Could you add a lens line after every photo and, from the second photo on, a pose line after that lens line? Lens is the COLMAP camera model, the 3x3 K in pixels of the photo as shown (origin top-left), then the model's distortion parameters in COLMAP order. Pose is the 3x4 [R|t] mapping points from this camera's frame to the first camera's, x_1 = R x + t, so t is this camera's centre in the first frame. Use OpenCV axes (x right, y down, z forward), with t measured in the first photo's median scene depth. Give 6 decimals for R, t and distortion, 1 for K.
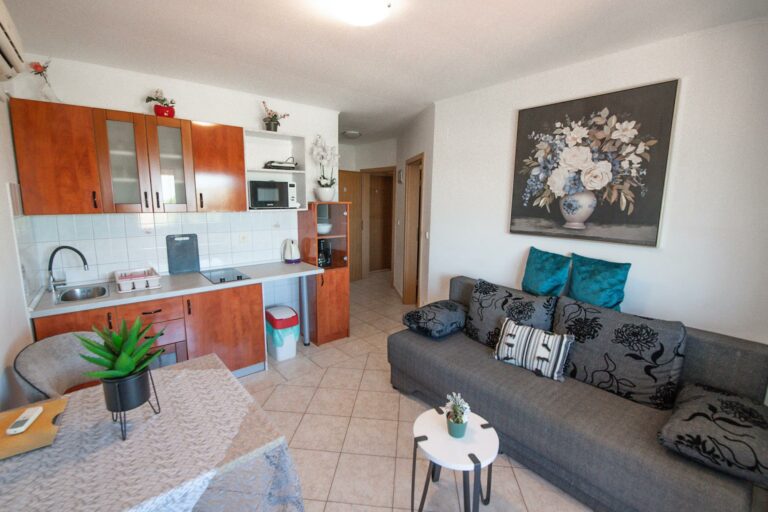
lens RADIAL K [[334.3, 0, 377.3], [0, 334.3, 250.5], [0, 0, 1]] dist [-0.001239, -0.010059]
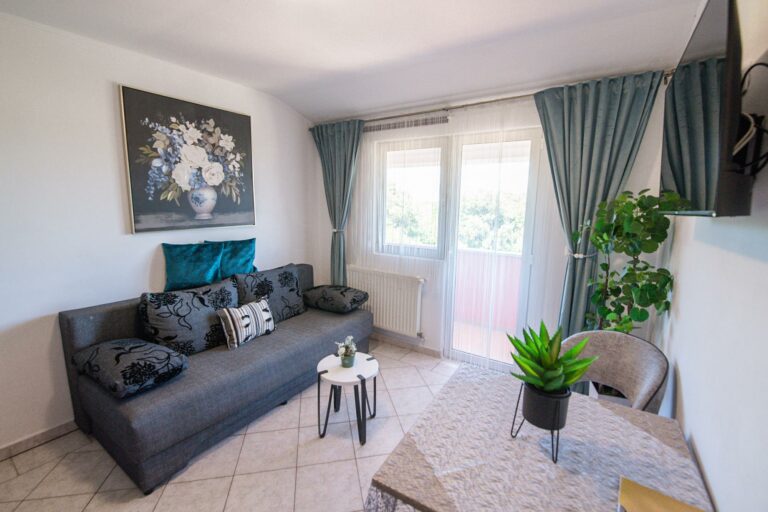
lens RADIAL K [[334.3, 0, 377.3], [0, 334.3, 250.5], [0, 0, 1]] dist [-0.001239, -0.010059]
pose [[-0.289427, -0.158088, 0.944055, -0.674926], [0.133917, 0.969880, 0.203469, -0.115610], [-0.947786, 0.185315, -0.259539, 0.764821]]
